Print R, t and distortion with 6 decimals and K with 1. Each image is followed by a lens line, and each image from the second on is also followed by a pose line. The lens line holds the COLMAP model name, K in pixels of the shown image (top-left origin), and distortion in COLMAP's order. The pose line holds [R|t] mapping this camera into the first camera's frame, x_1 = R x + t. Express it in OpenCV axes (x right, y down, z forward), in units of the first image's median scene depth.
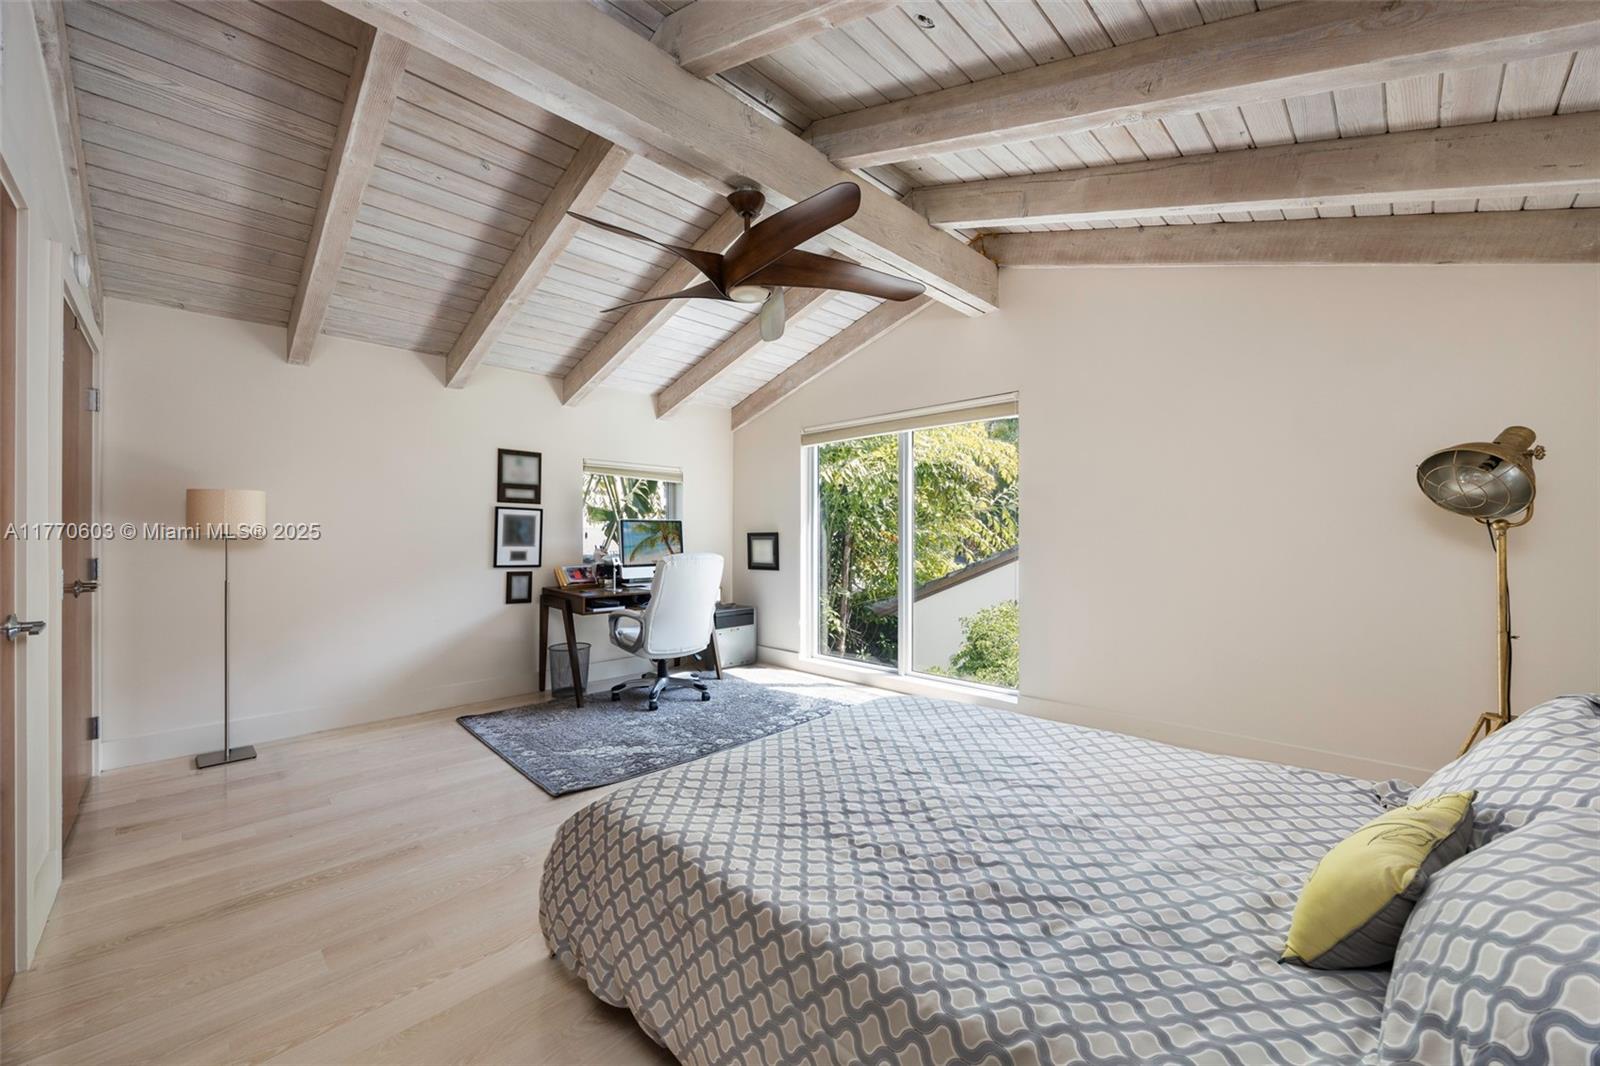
lens RADIAL K [[622.6, 0, 808.5], [0, 622.6, 536.1], [0, 0, 1]] dist [-0.000256, -0.000066]
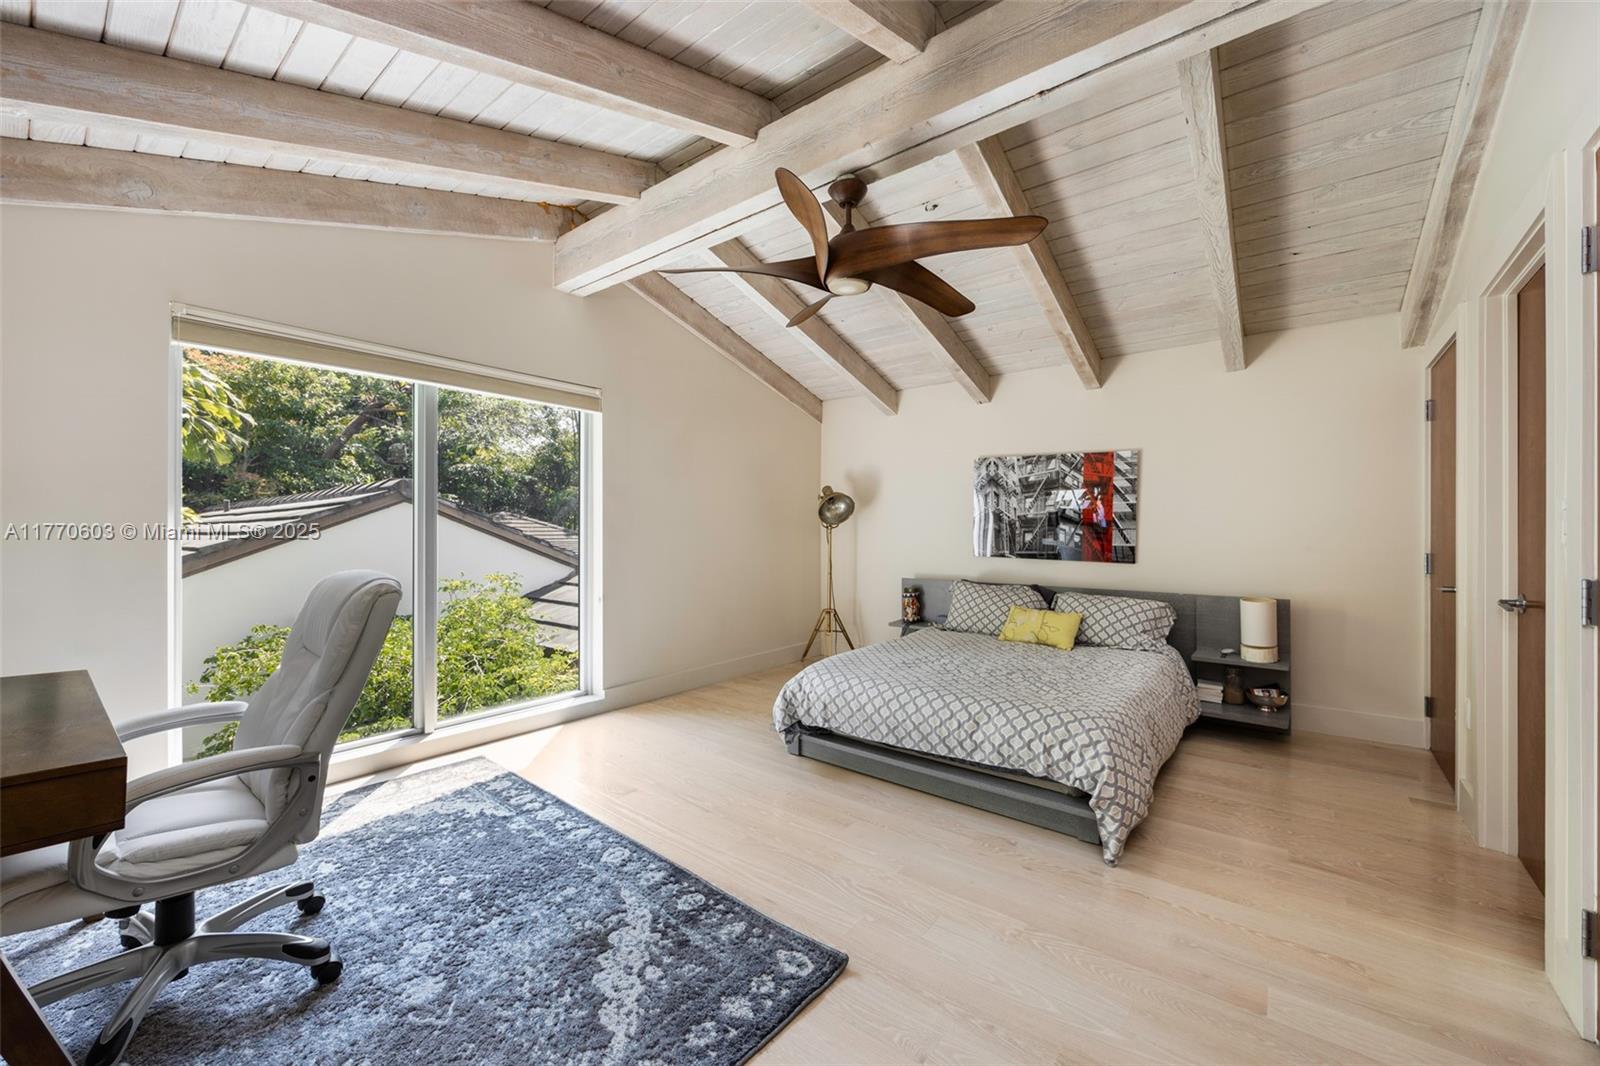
lens RADIAL K [[622.6, 0, 810.0], [0, 622.6, 528.6], [0, 0, 1]] dist [-0.000256, -0.000066]
pose [[-0.106733, 0.001347, 0.994287, -0.774188], [-0.000991, 0.999998, -0.001461, -0.005308], [-0.994287, -0.001142, -0.106732, 0.847329]]
